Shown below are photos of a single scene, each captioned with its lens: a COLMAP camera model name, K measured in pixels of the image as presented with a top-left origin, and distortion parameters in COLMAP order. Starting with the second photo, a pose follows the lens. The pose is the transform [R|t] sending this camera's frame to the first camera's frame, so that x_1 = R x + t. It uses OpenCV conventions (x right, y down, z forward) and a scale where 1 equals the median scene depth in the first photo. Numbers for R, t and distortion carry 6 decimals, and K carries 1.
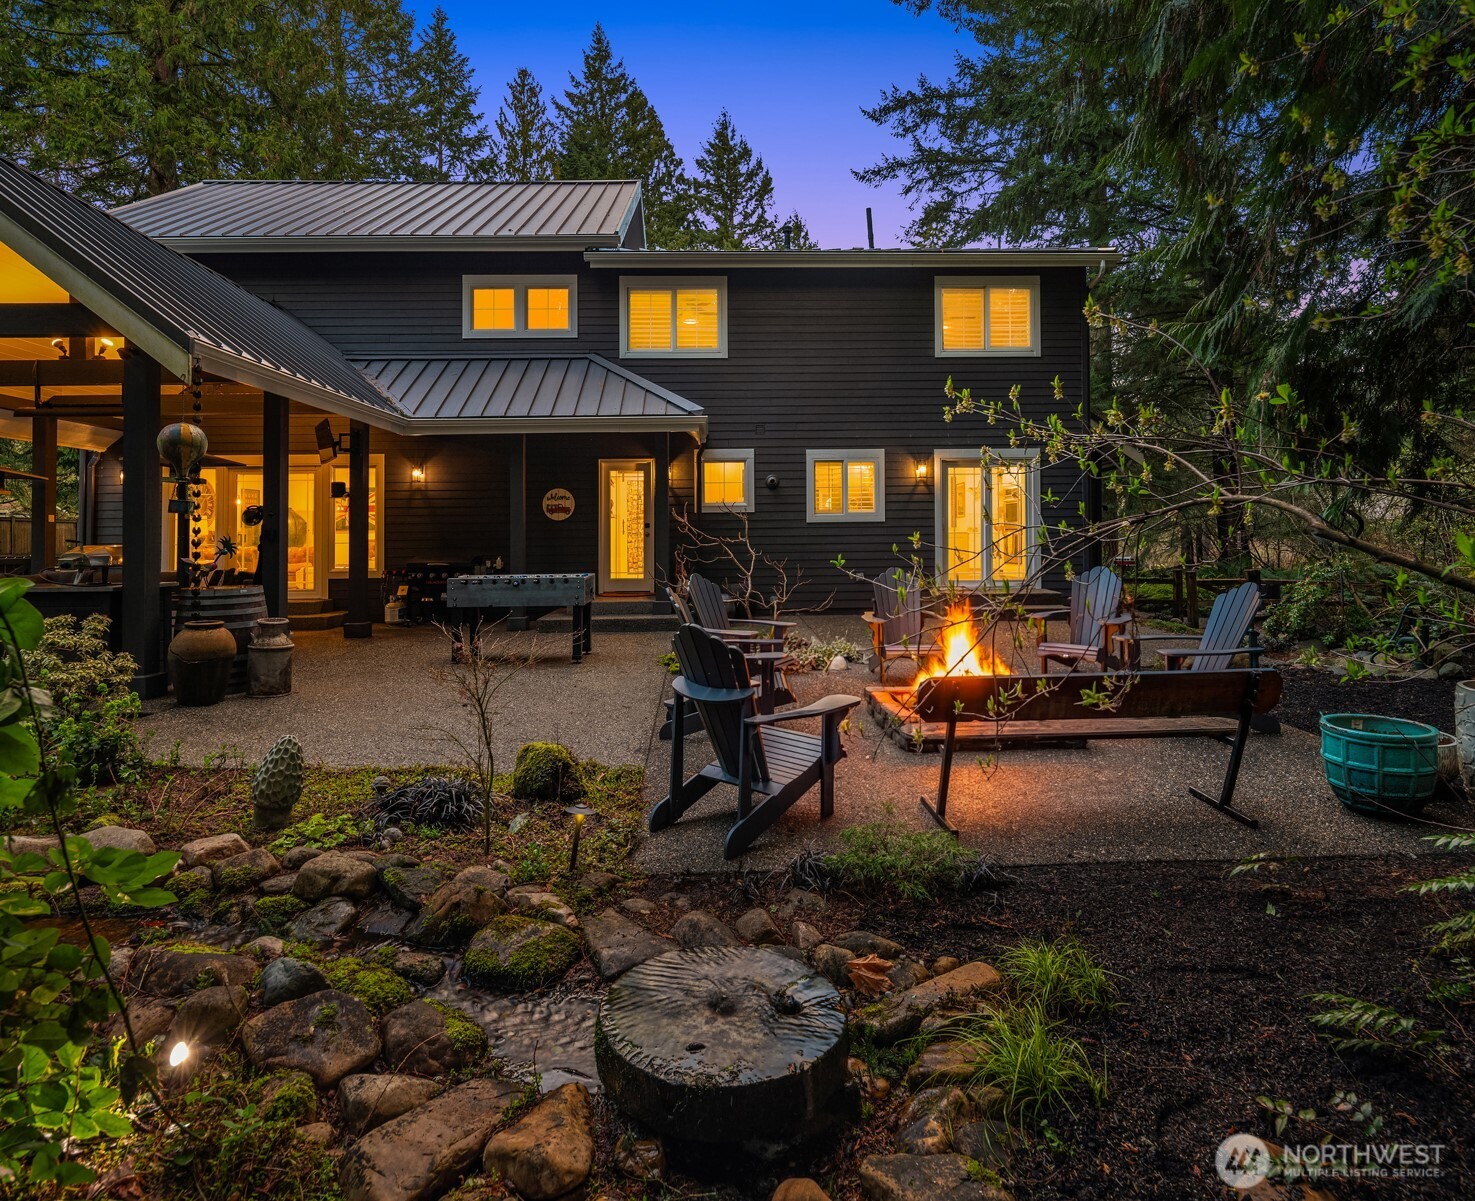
lens RADIAL K [[835.0, 0, 639.2], [0, 835.0, 525.1], [0, 0, 1]] dist [-0.012394, -0.001355]
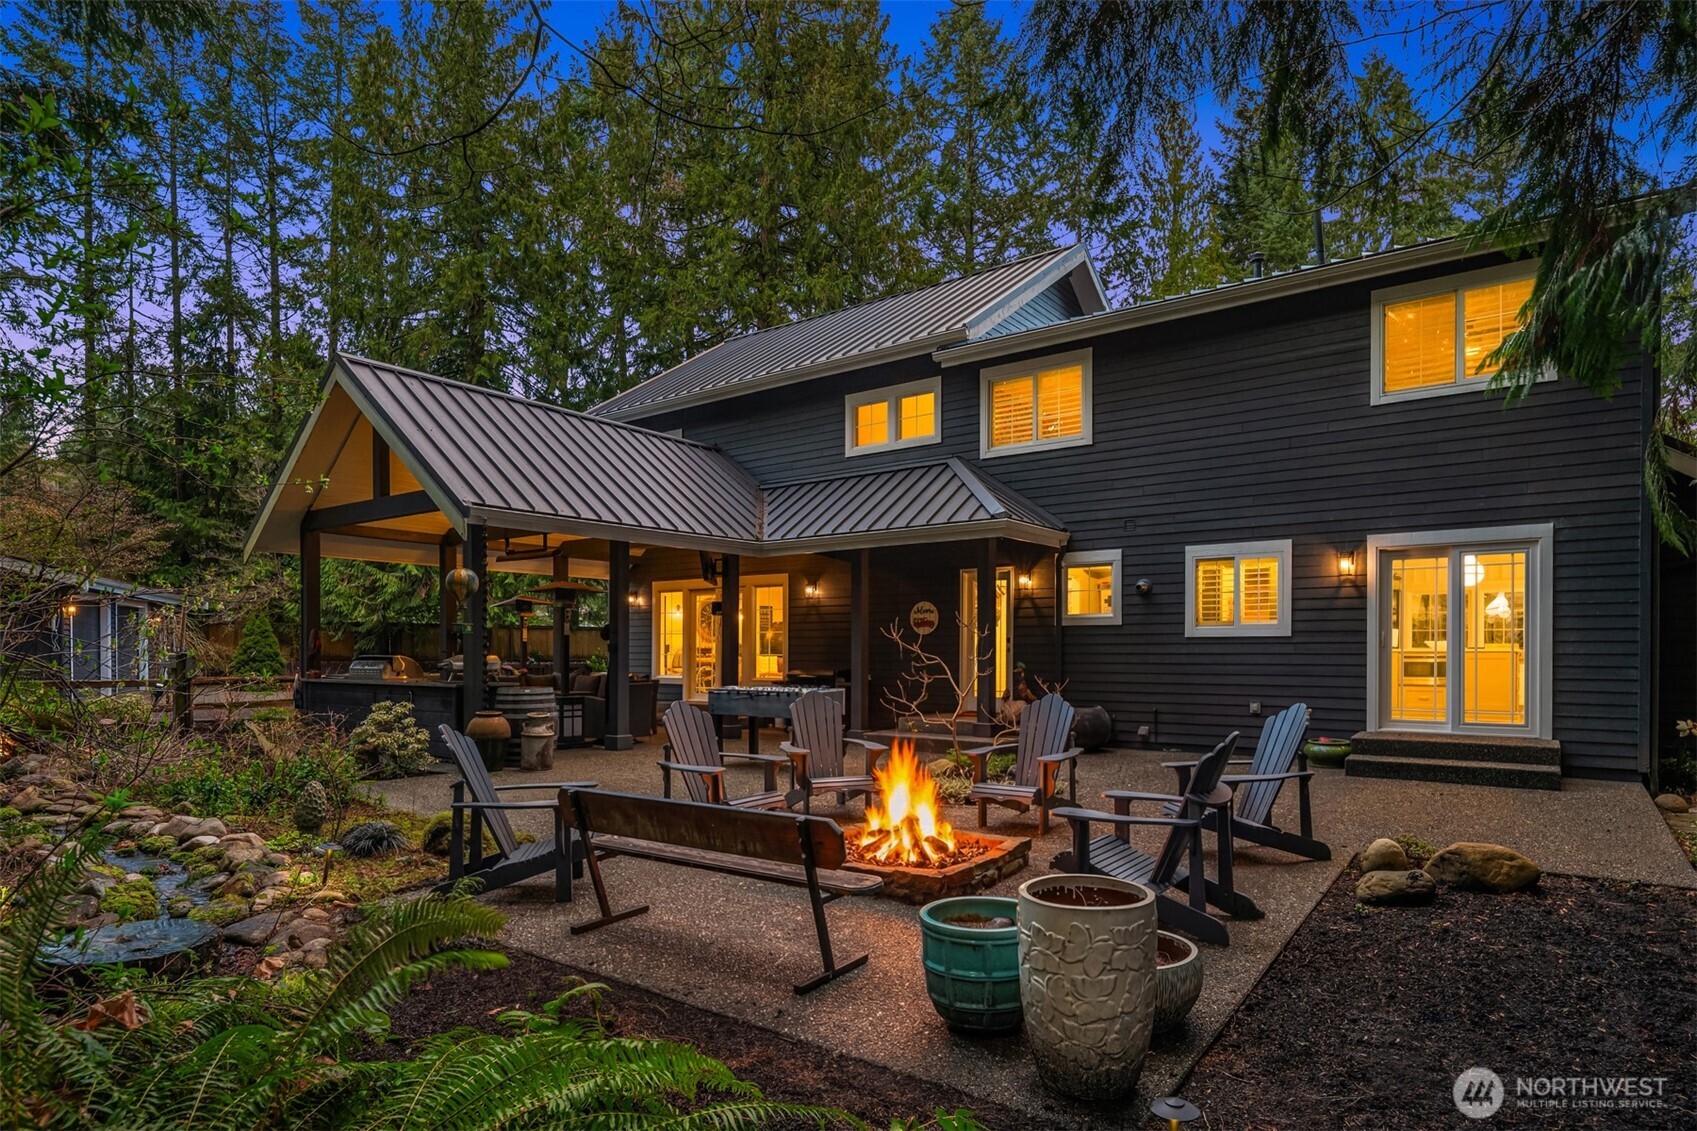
lens RADIAL K [[936.0, 0, 898.1], [0, 936.0, 654.3], [0, 0, 1]] dist [-0.004550, -0.000966]
pose [[0.779373, 0.015929, -0.626357, 0.553282], [0.001446, 0.999628, 0.027221, -0.011922], [0.626558, -0.022121, 0.779061, 0.126494]]
